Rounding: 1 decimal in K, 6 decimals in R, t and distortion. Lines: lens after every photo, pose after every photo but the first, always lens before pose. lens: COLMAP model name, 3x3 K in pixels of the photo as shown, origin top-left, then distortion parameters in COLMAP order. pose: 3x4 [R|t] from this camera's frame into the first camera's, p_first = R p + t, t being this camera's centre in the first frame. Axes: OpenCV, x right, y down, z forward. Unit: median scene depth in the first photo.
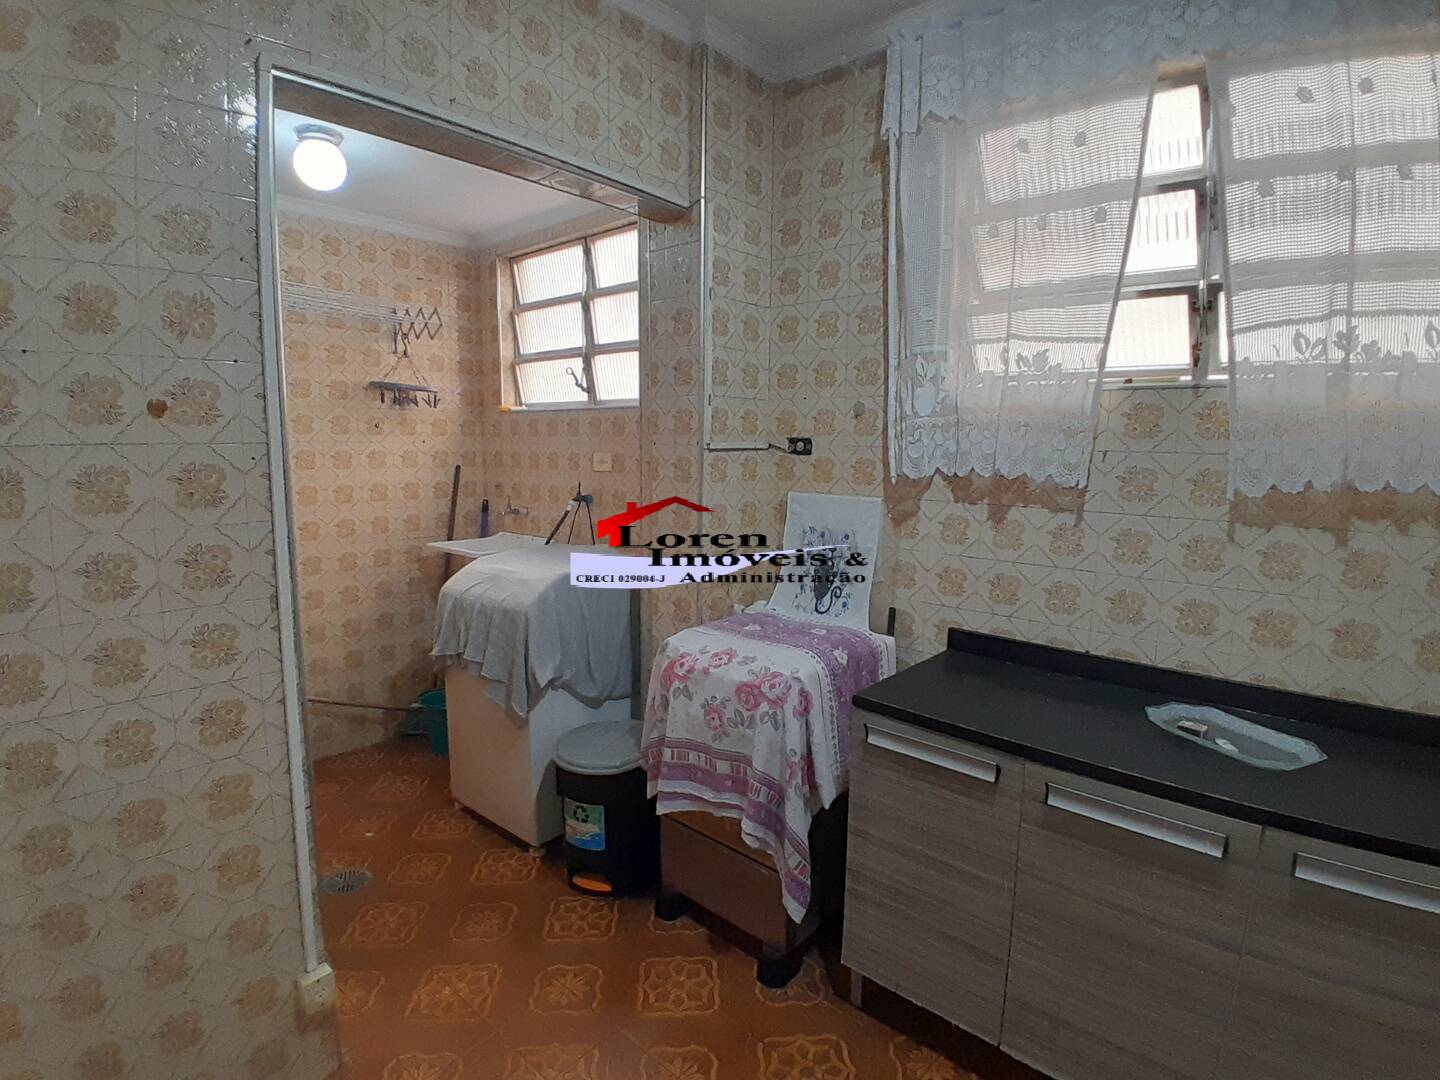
lens RADIAL K [[718.4, 0, 718.7], [0, 718.4, 542.5], [0, 0, 1]] dist [0.010544, -0.047758]
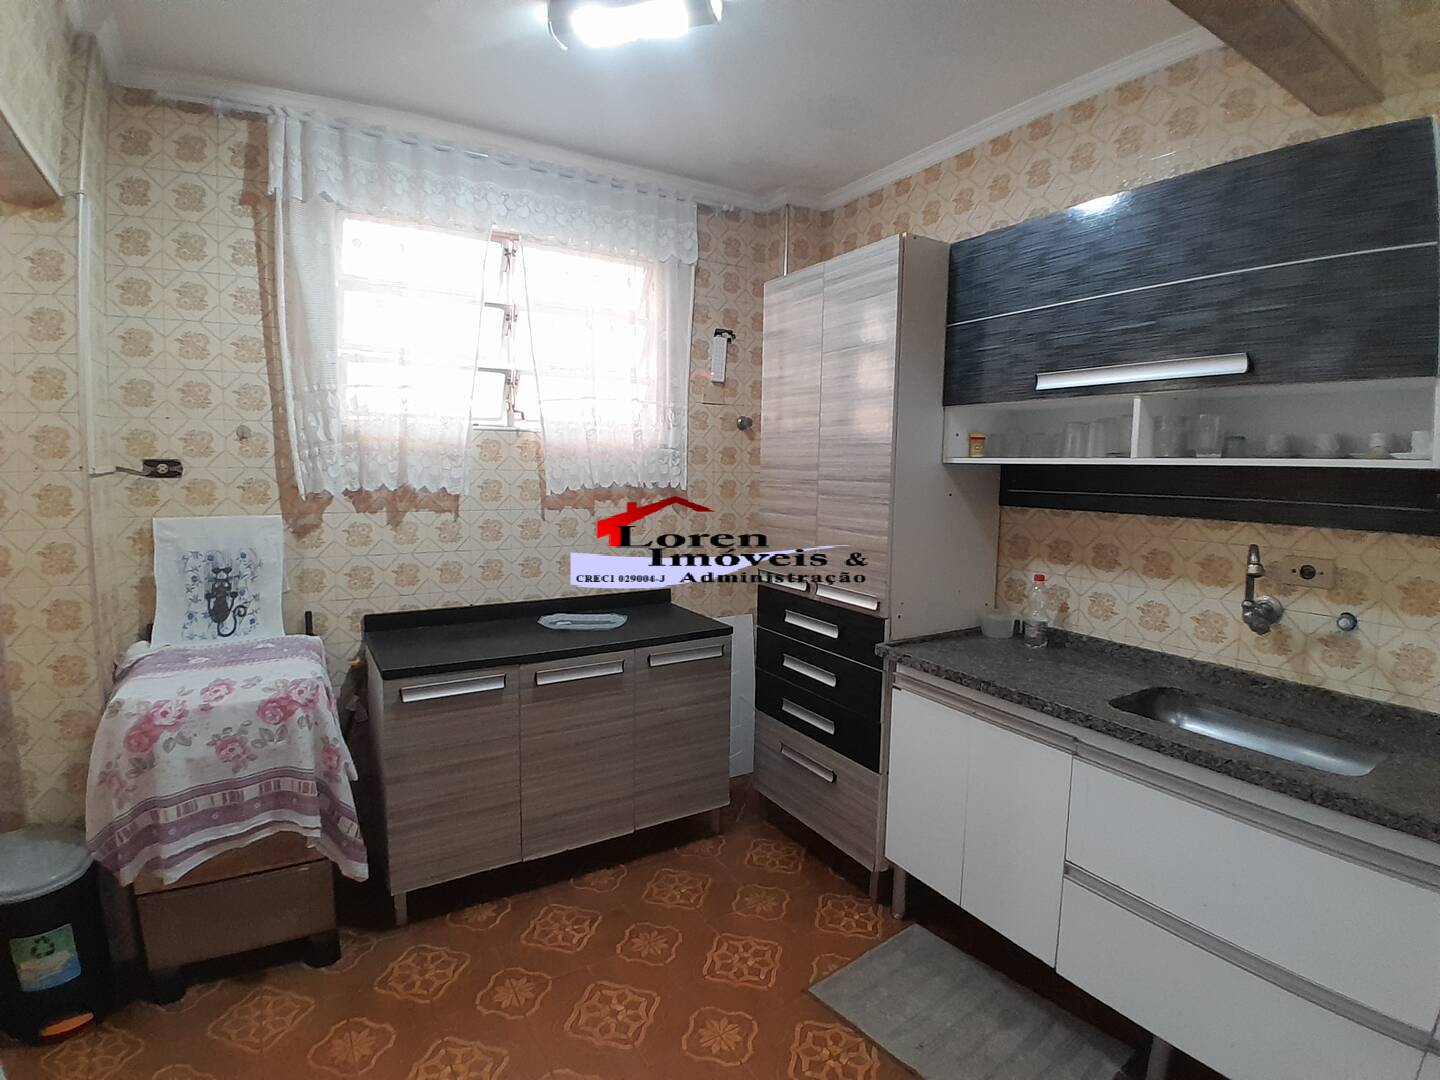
lens RADIAL K [[718.4, 0, 718.7], [0, 718.4, 542.5], [0, 0, 1]] dist [0.010544, -0.047758]
pose [[0.303777, -0.115766, 0.945684, -0.662215], [0.121461, 0.989197, 0.082077, -0.031857], [-0.944969, 0.089931, 0.314557, 0.040579]]
